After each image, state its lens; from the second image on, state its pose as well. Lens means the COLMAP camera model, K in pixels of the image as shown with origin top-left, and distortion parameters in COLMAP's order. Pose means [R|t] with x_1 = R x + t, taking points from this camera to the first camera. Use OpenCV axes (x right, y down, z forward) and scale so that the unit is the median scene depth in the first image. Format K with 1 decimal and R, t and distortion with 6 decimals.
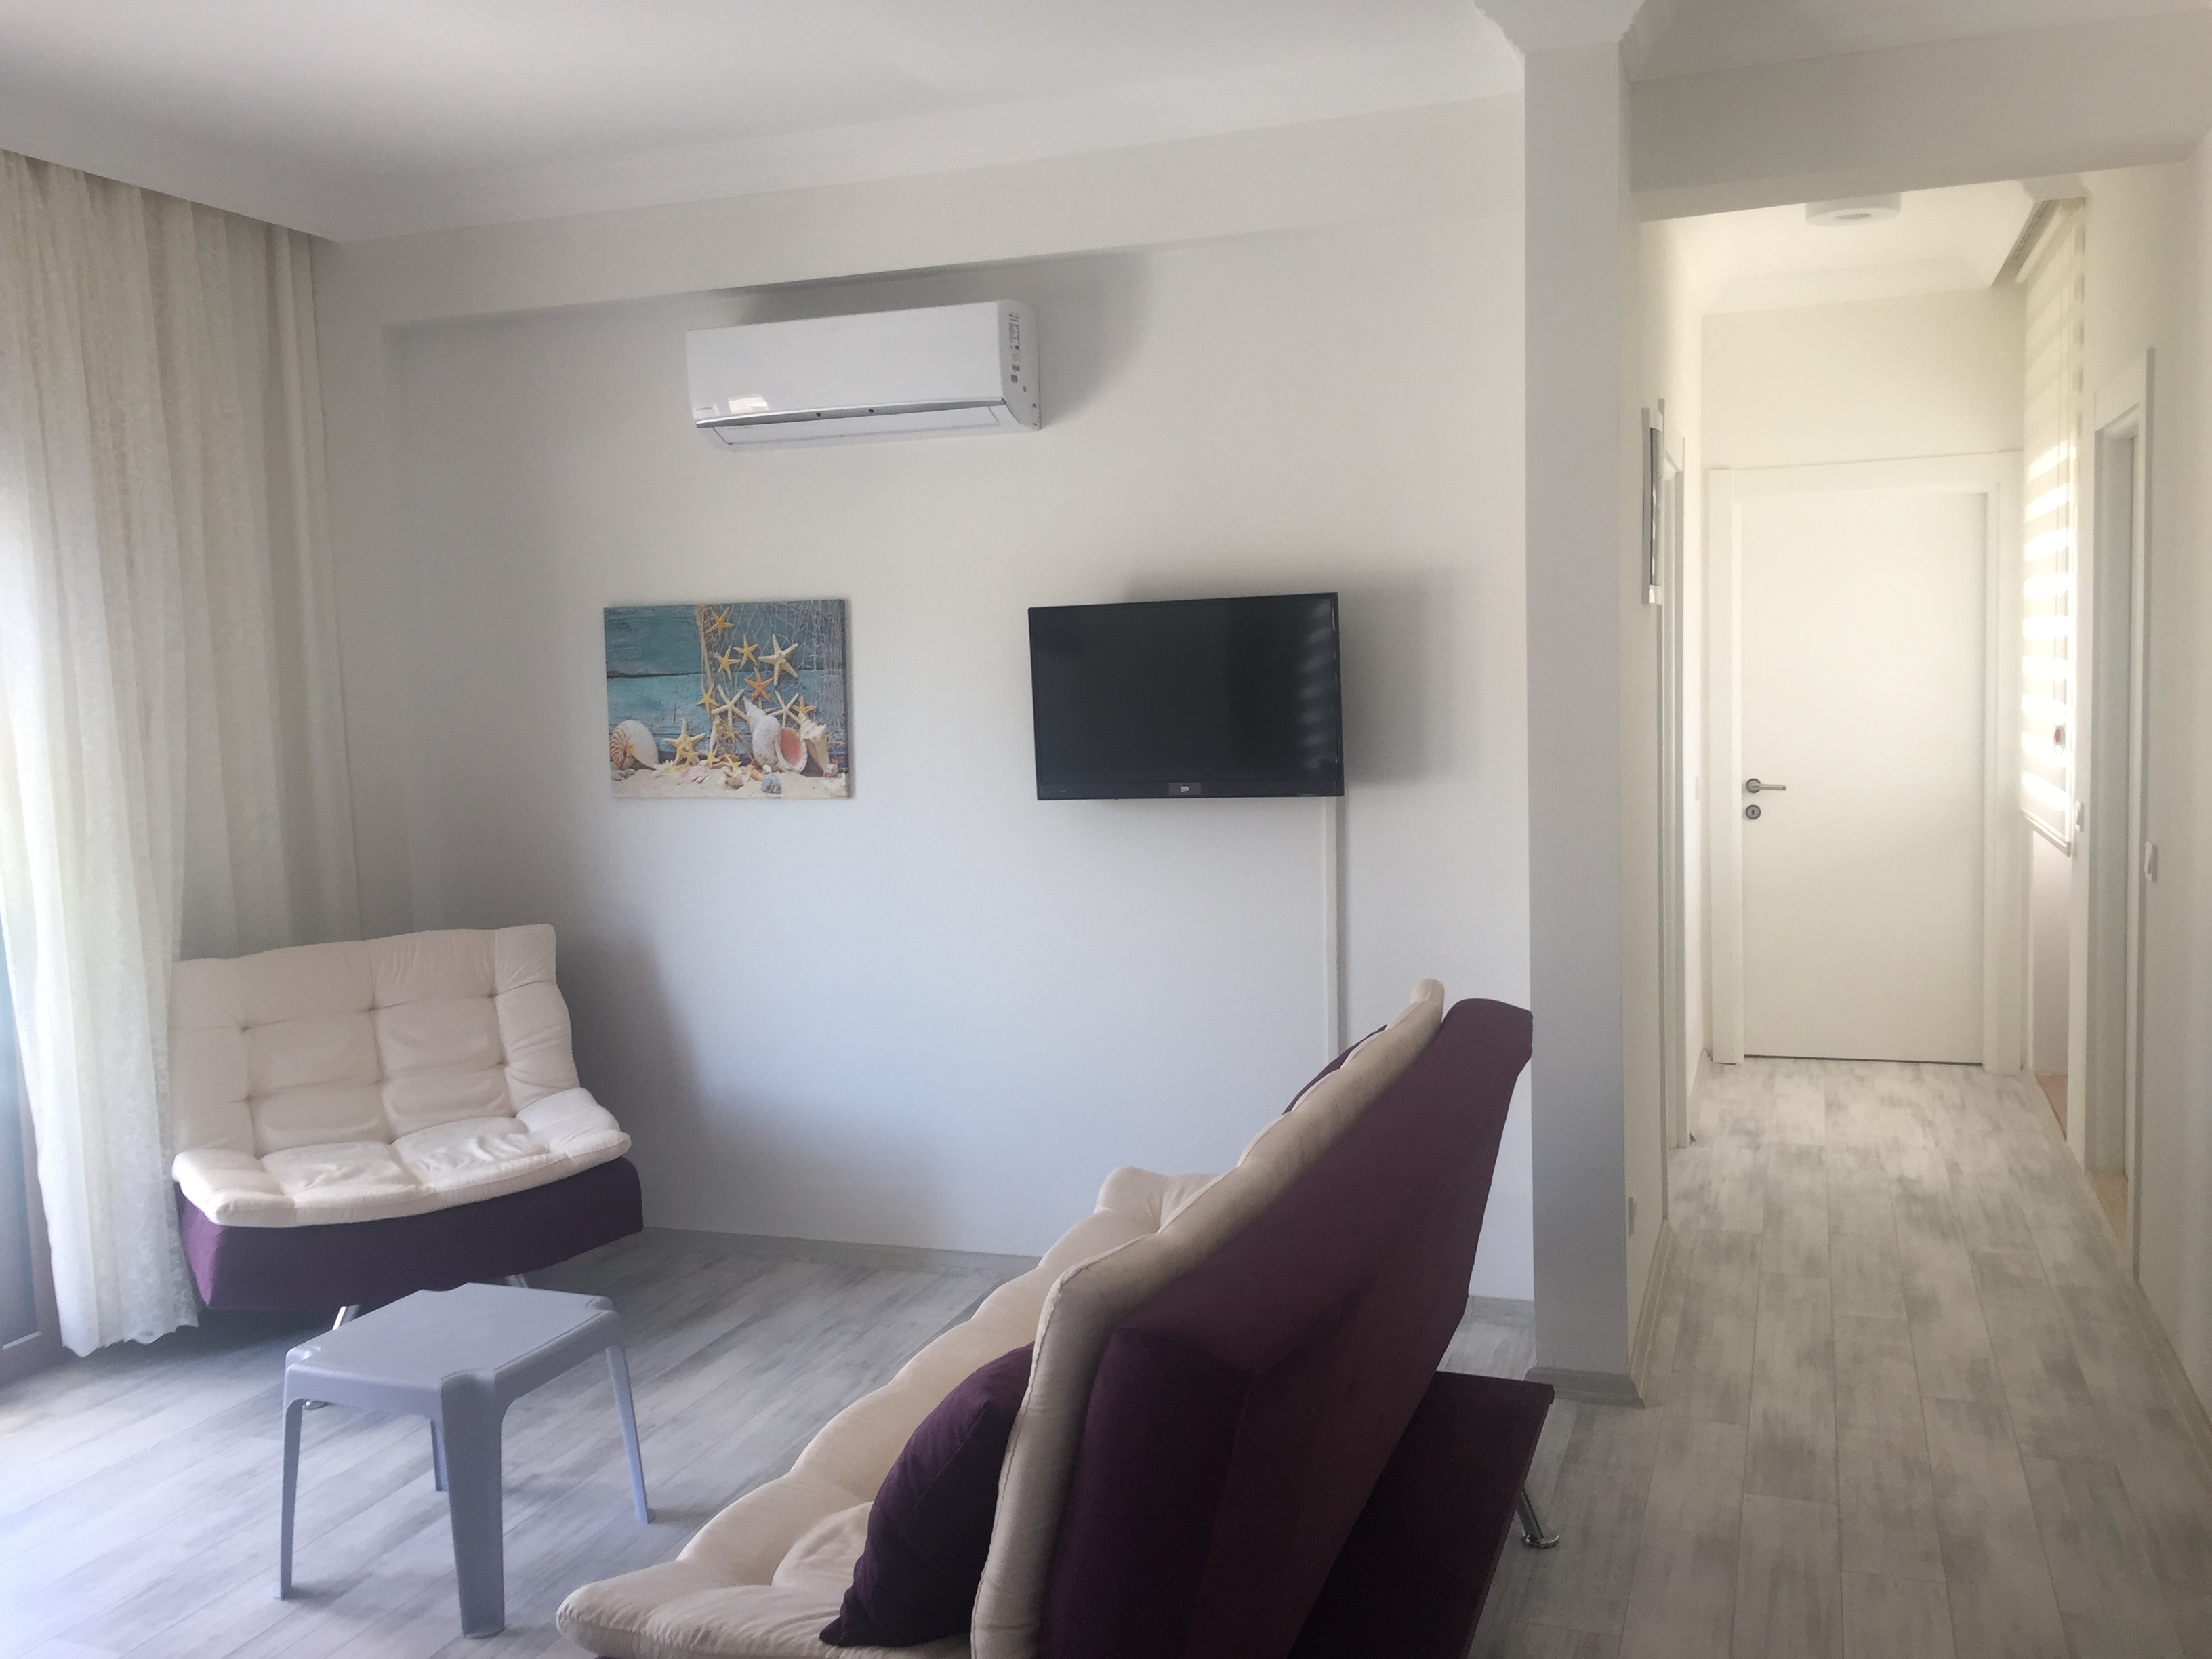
lens RADIAL K [[1915.3, 0, 1100.8], [0, 1915.3, 823.0], [0, 0, 1]] dist [0.078353, -0.110975]
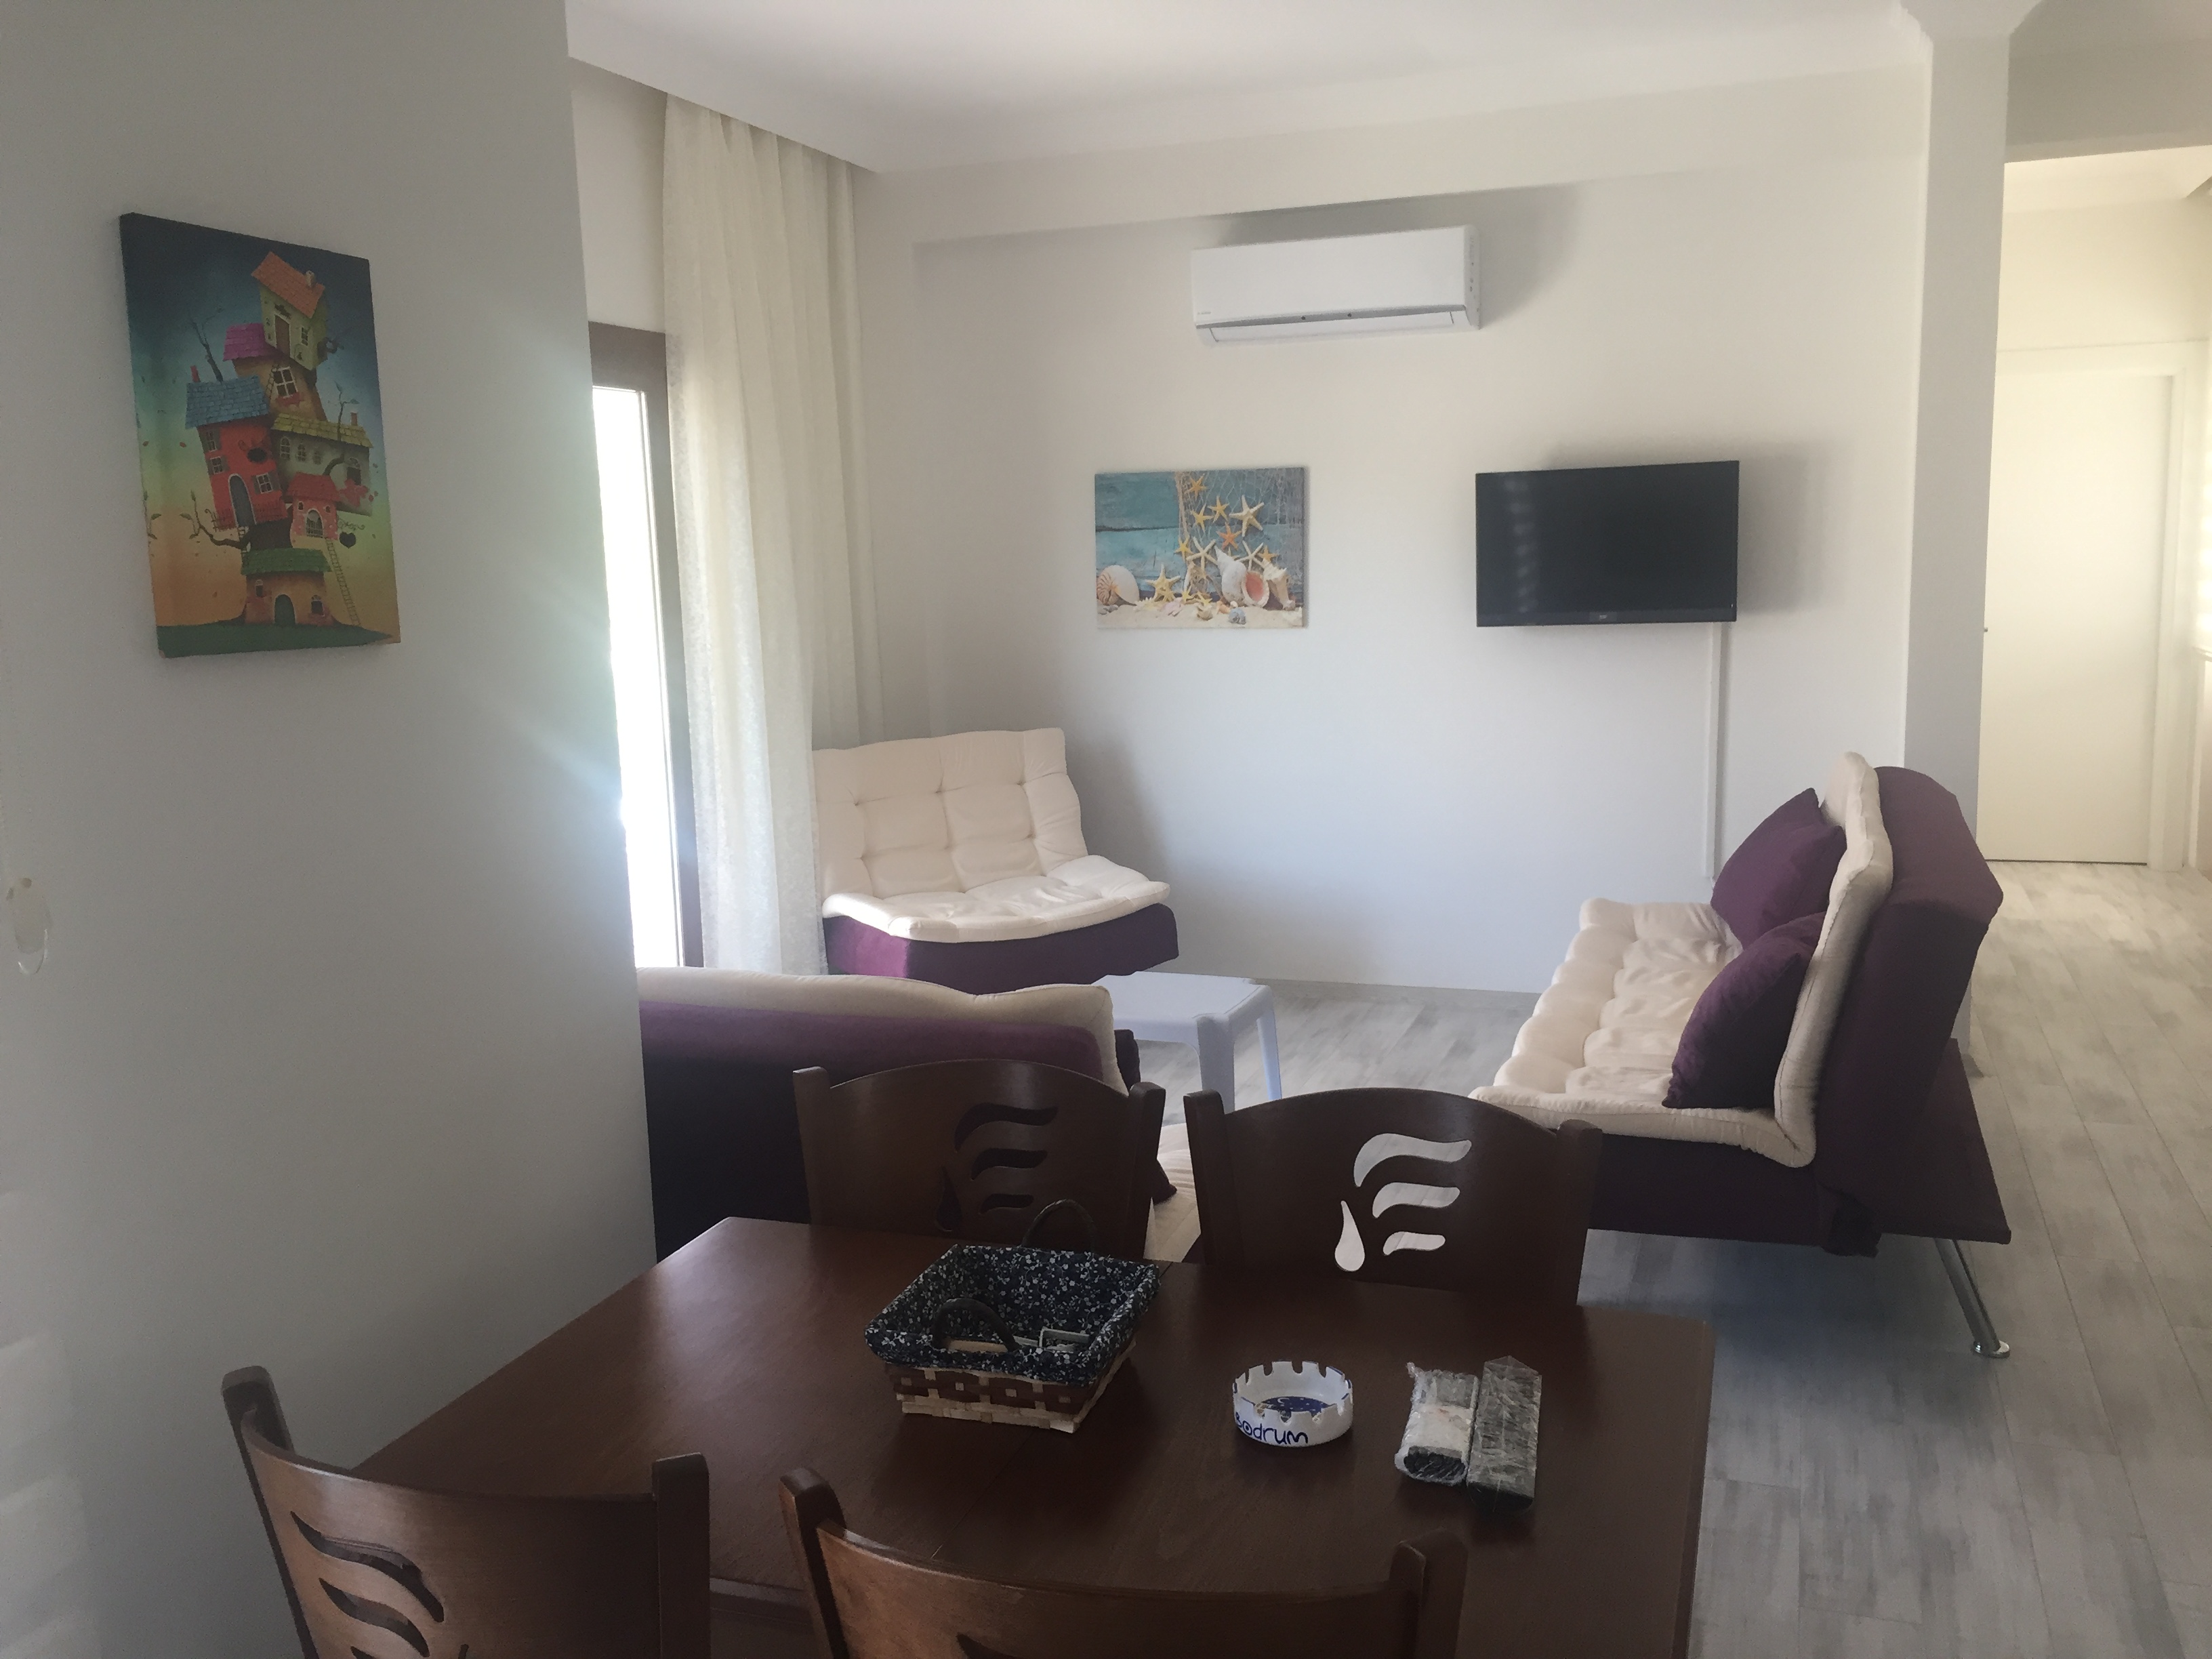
lens RADIAL K [[1915.3, 0, 1100.8], [0, 1915.3, 823.0], [0, 0, 1]] dist [0.078353, -0.110975]
pose [[0.999996, 0.002853, 0.000051, -0.262553], [-0.002850, 0.997787, 0.066430, 0.031650], [0.000139, -0.066429, 0.997791, -0.259863]]
